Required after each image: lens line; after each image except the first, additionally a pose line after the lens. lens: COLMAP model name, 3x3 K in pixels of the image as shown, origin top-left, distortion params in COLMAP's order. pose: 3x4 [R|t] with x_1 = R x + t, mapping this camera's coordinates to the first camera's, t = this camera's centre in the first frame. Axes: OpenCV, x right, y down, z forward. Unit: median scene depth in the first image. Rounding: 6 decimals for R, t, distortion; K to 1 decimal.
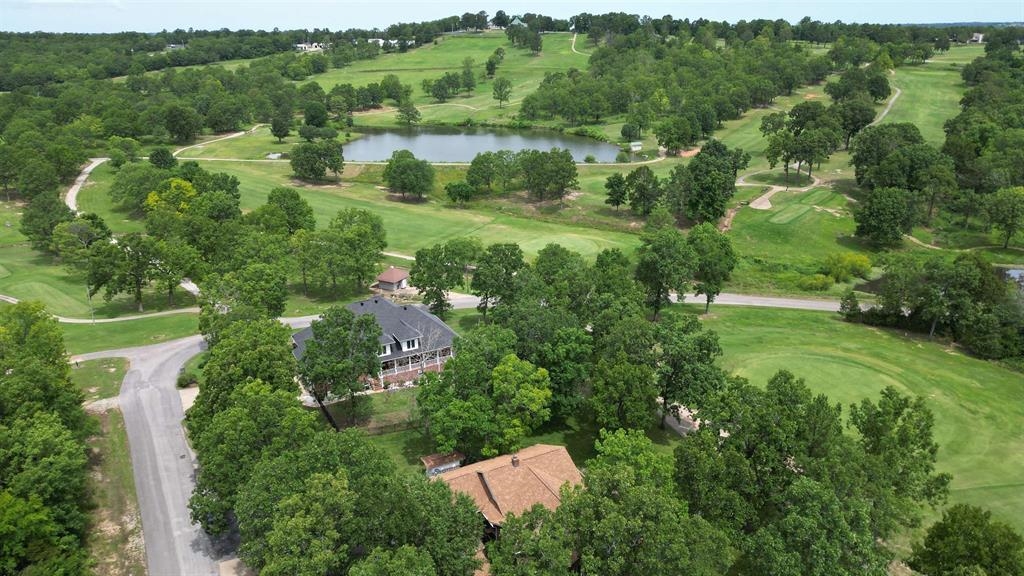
lens RADIAL K [[716.7, 0, 512.0], [0, 716.7, 288.0], [0, 0, 1]] dist [0.089737, -0.102176]
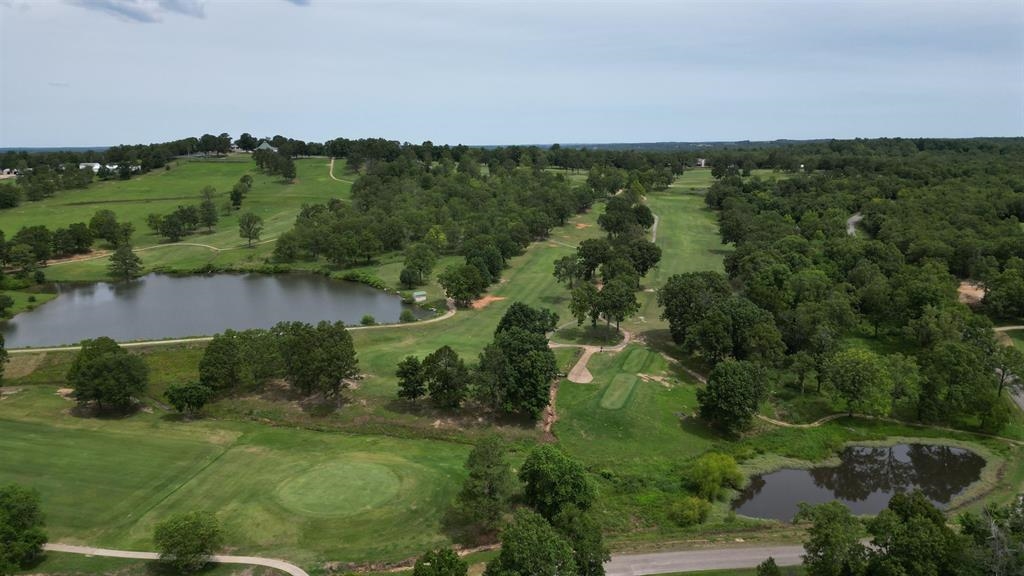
lens RADIAL K [[716.7, 0, 512.0], [0, 716.7, 288.0], [0, 0, 1]] dist [0.089737, -0.102176]
pose [[0.947542, -0.061668, 0.313626, 0.006478], [0.107188, 0.985700, -0.130026, -0.063136], [-0.301123, 0.156822, 0.940602, 0.120491]]
